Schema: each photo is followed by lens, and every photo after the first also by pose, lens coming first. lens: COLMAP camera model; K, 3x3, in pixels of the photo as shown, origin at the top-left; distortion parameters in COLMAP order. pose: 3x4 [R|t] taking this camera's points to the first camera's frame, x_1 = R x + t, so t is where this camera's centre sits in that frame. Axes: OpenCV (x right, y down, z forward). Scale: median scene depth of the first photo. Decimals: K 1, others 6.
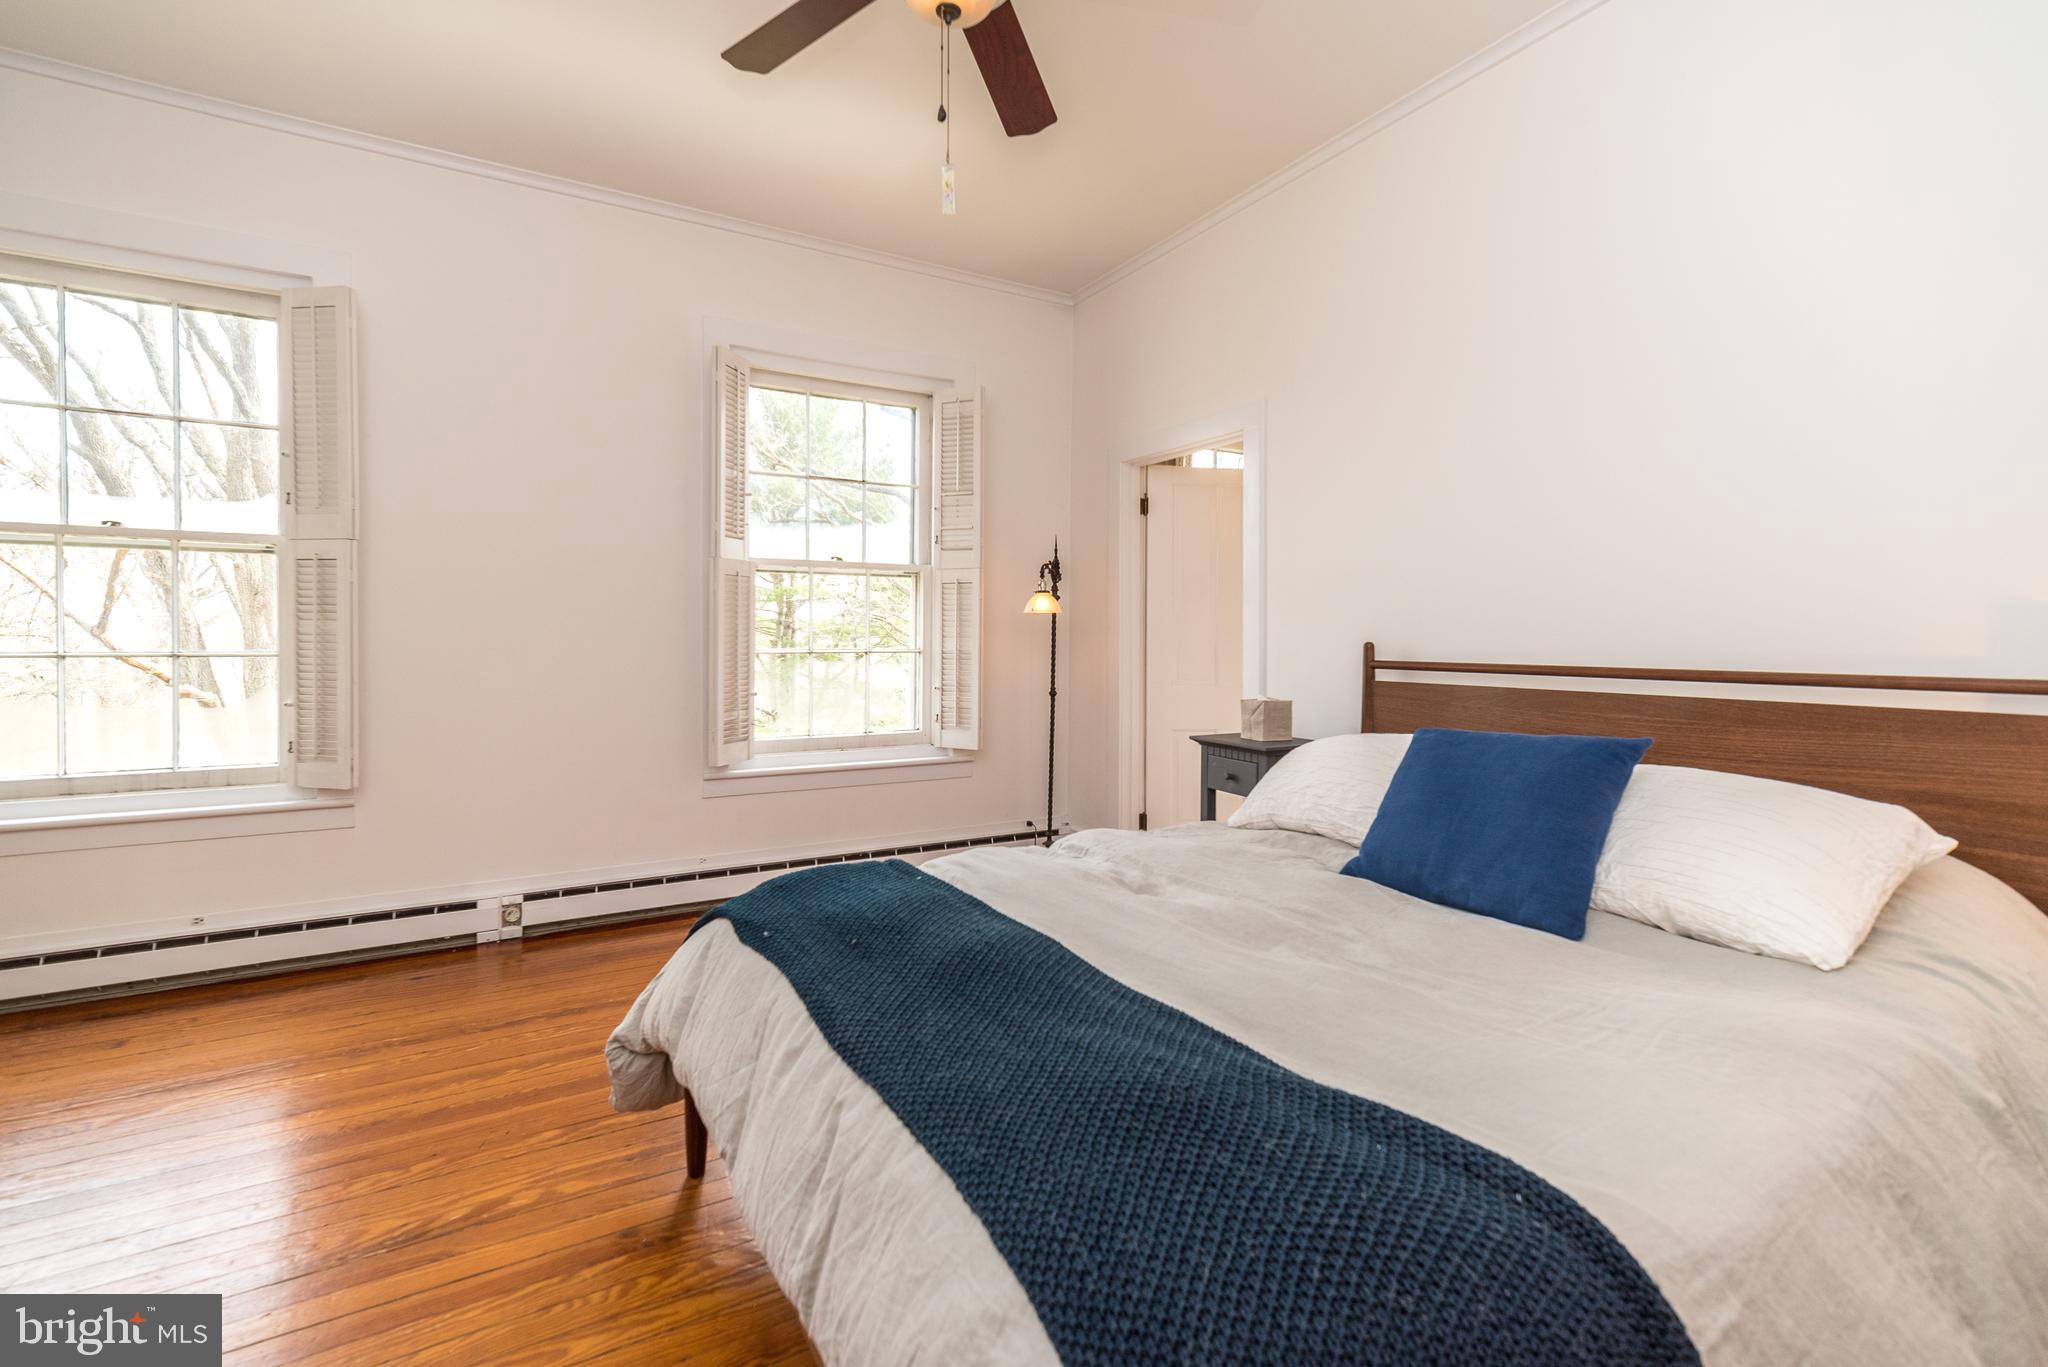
lens RADIAL K [[889.7, 0, 1029.1], [0, 889.7, 645.3], [0, 0, 1]] dist [0.010873, 0.000761]
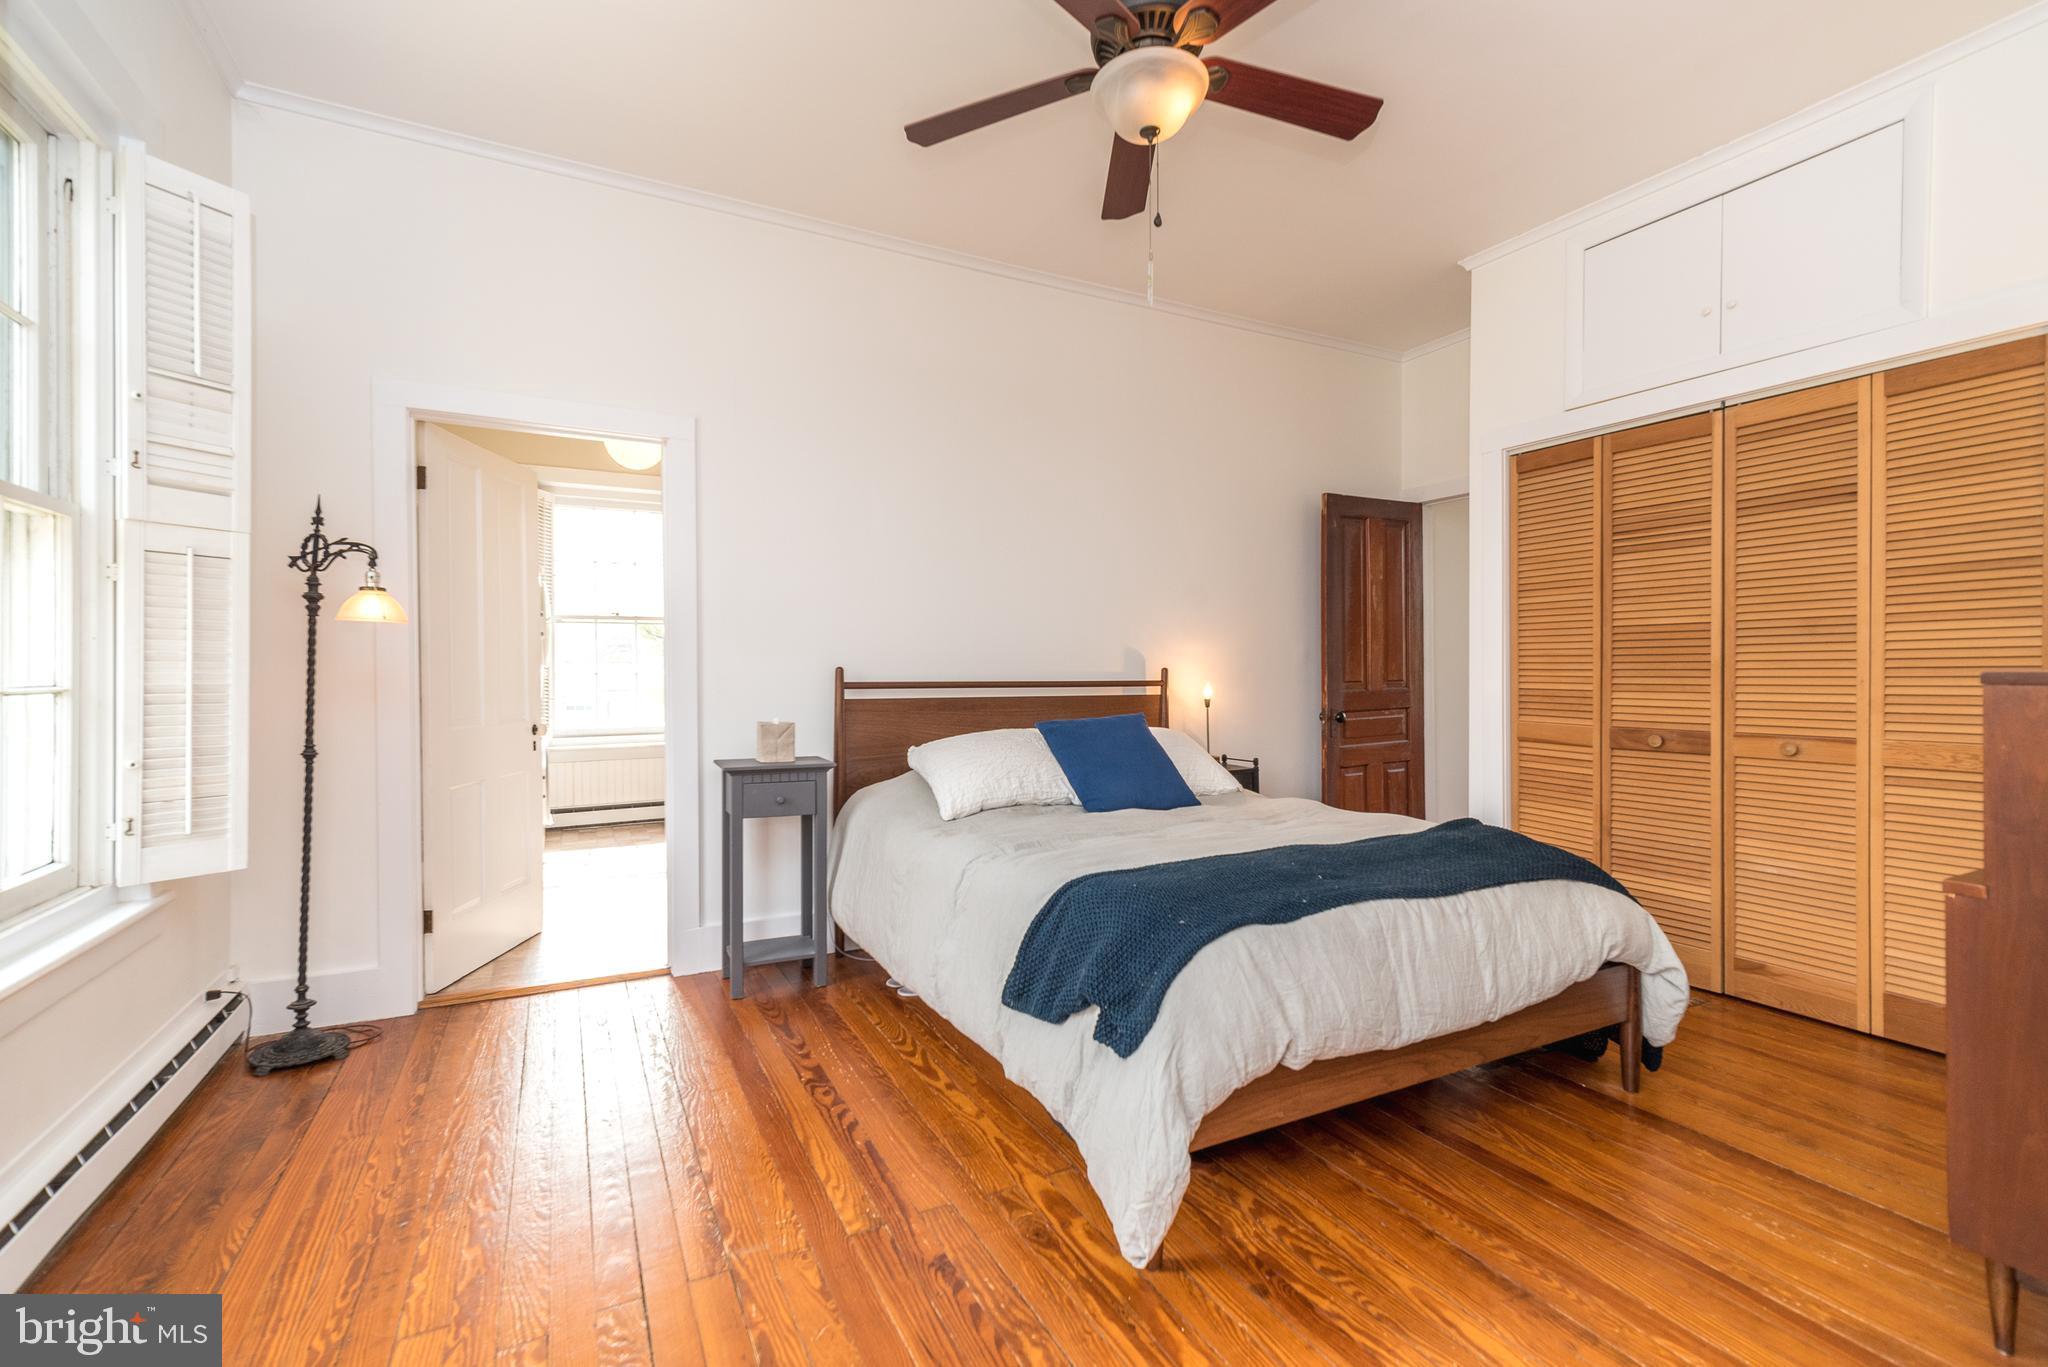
lens RADIAL K [[889.7, 0, 1038.6], [0, 889.7, 672.6], [0, 0, 1]] dist [0.010873, 0.000761]
pose [[0.053251, -0.006458, 0.998560, -0.743978], [0.009770, 0.999935, 0.005946, -0.000109], [-0.998533, 0.009439, 0.053311, 0.628503]]
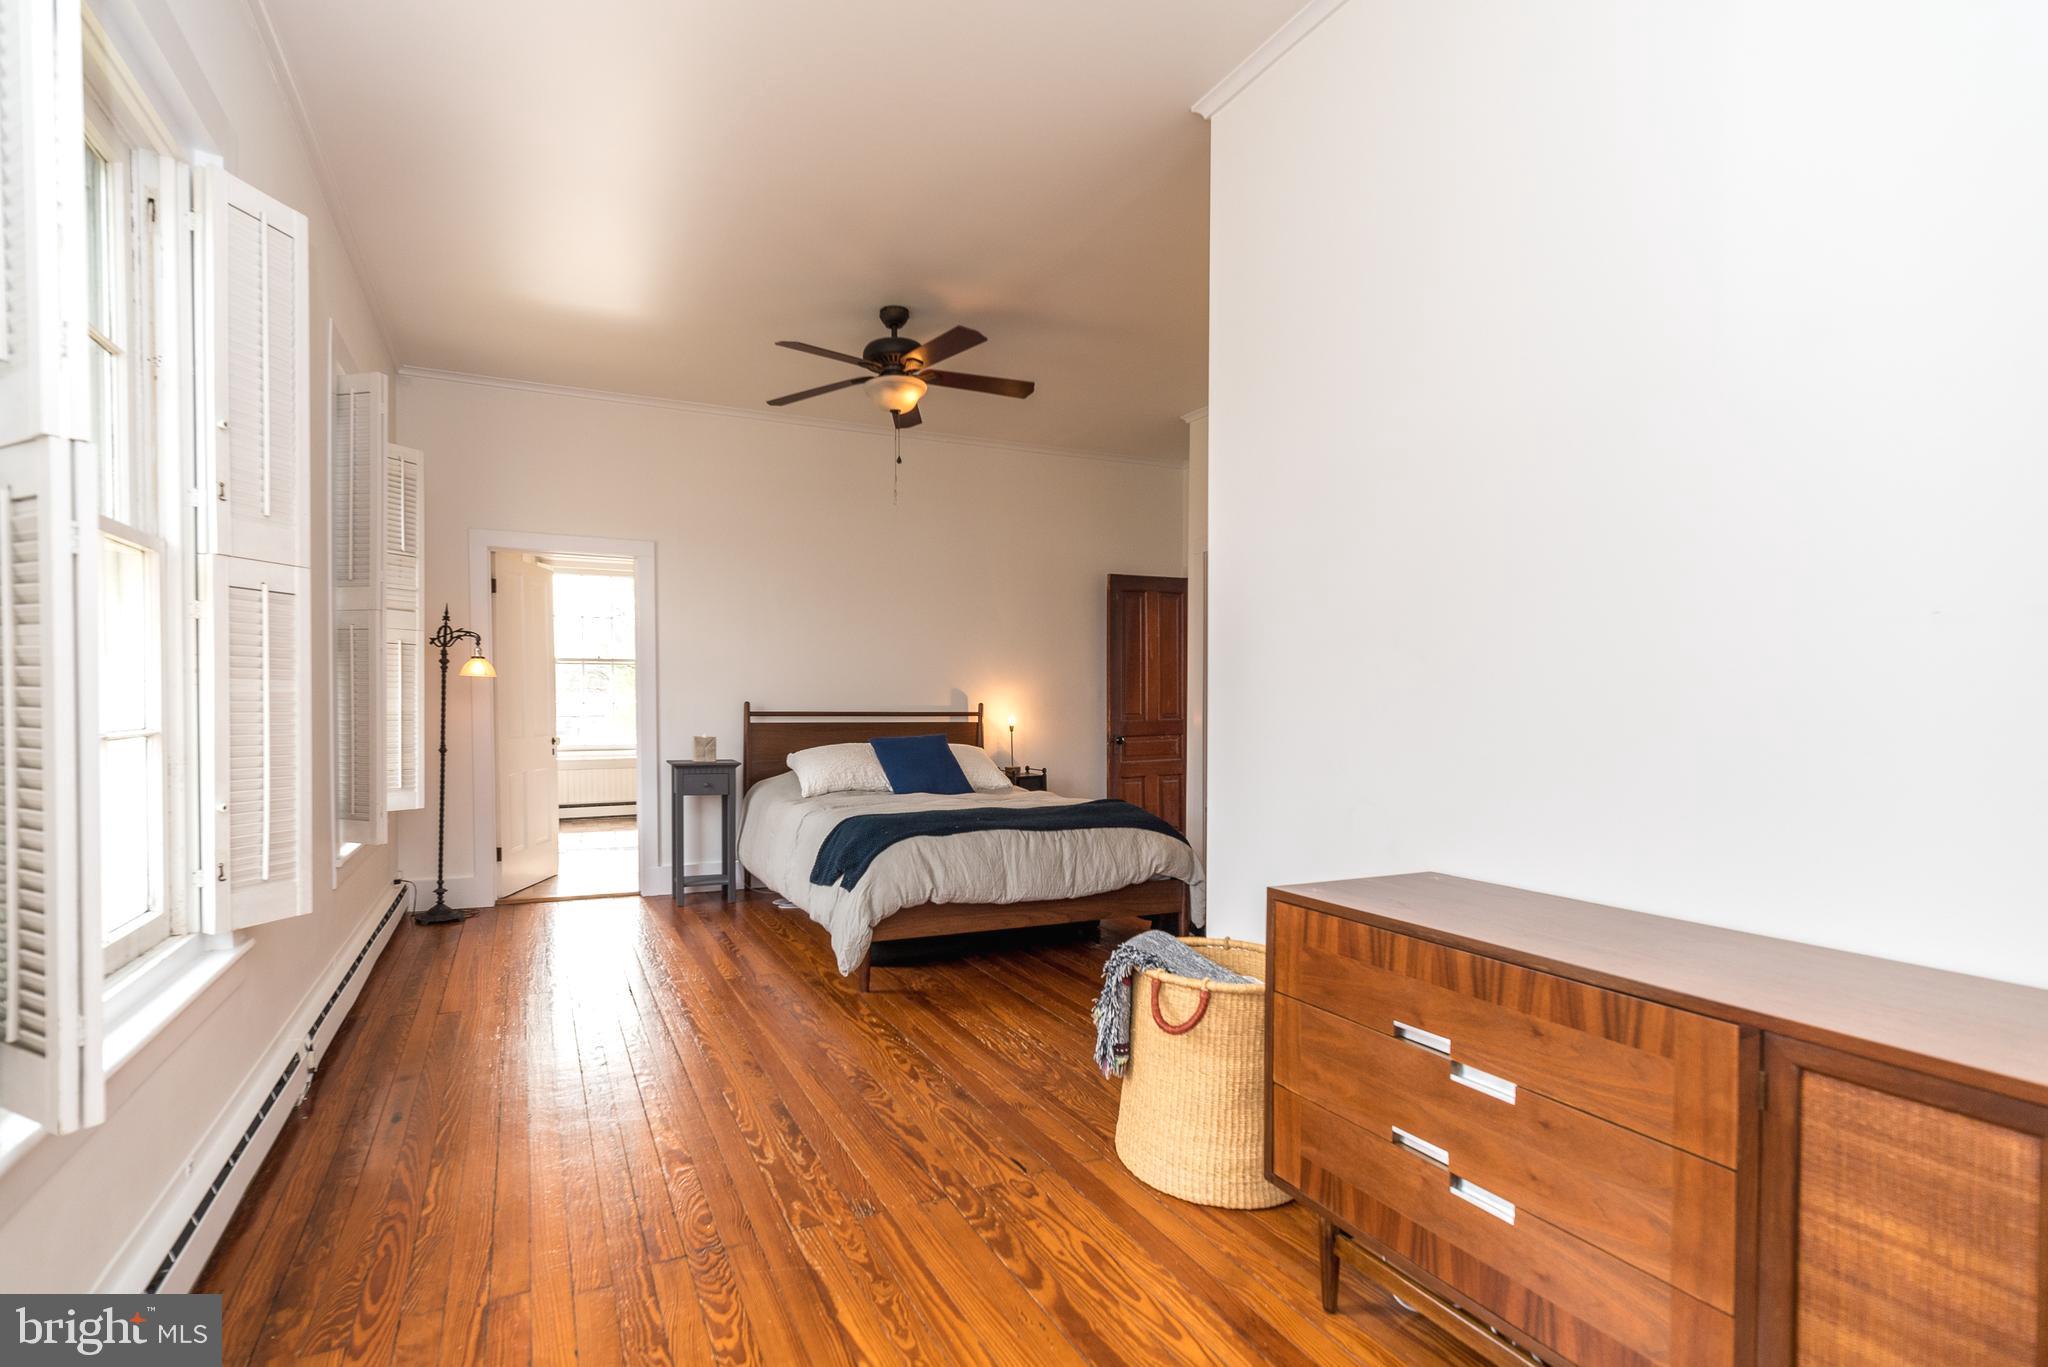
lens RADIAL K [[889.7, 0, 919.3], [0, 889.7, 729.8], [0, 0, 1]] dist [0.010873, 0.000761]
pose [[0.139915, -0.037506, 0.989453, -1.281804], [0.003772, 0.999295, 0.037346, -0.011554], [-0.990156, -0.001493, 0.139958, 0.373420]]
